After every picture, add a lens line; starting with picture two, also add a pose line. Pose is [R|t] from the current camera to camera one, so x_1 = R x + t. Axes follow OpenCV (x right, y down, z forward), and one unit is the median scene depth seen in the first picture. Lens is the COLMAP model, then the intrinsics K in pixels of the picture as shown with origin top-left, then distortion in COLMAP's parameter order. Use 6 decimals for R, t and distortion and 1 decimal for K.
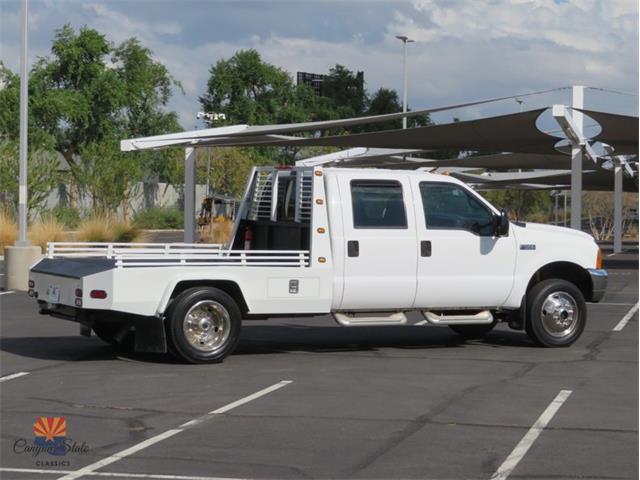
lens RADIAL K [[1666.4, 0, 333.9], [0, 1666.4, 238.4], [0, 0, 1]] dist [0.020299, 0.003554]
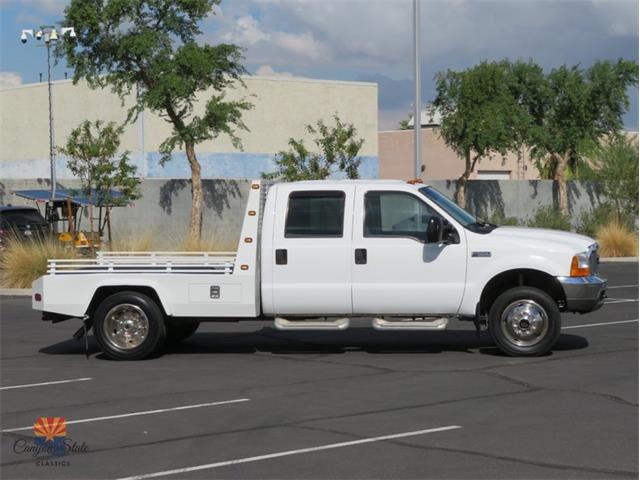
lens RADIAL K [[1666.4, 0, 333.9], [0, 1666.4, 238.4], [0, 0, 1]] dist [0.020299, 0.003554]
pose [[0.826463, -0.010339, -0.562895, 0.610793], [0.009249, 0.999946, -0.004787, -0.000210], [0.562914, -0.001250, 0.826514, 0.133180]]
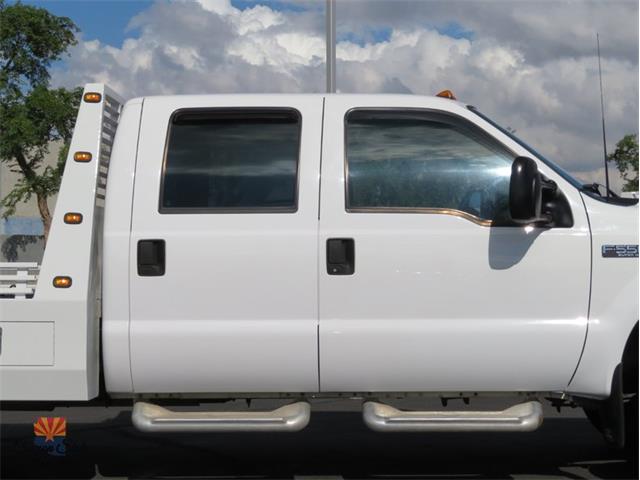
lens RADIAL K [[1569.3, 0, 321.0], [0, 1569.3, 240.6], [0, 0, 1]] dist [-0.009728, 0.473161]
pose [[0.870343, -0.030050, -0.491529, 0.248114], [0.007801, 0.998852, -0.047253, 0.020963], [0.492385, 0.037292, 0.869578, 0.626156]]
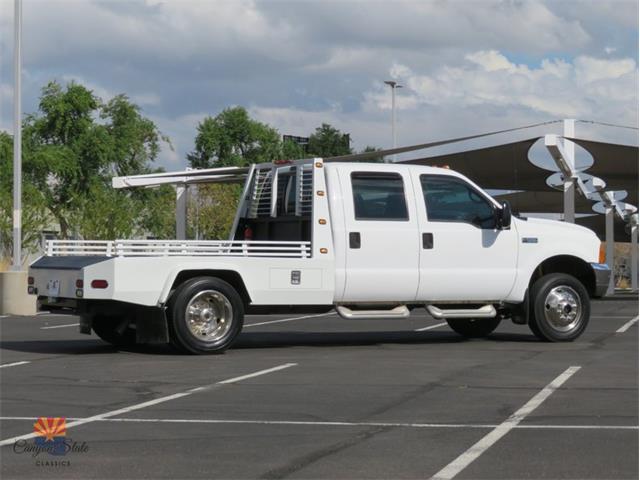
lens RADIAL K [[1666.4, 0, 333.9], [0, 1666.4, 238.4], [0, 0, 1]] dist [0.020299, 0.003554]
pose [[0.999862, -0.014672, 0.007842, -0.008348], [0.014967, 0.999128, -0.038987, 0.041679], [-0.007263, 0.039099, 0.999209, 0.008163]]
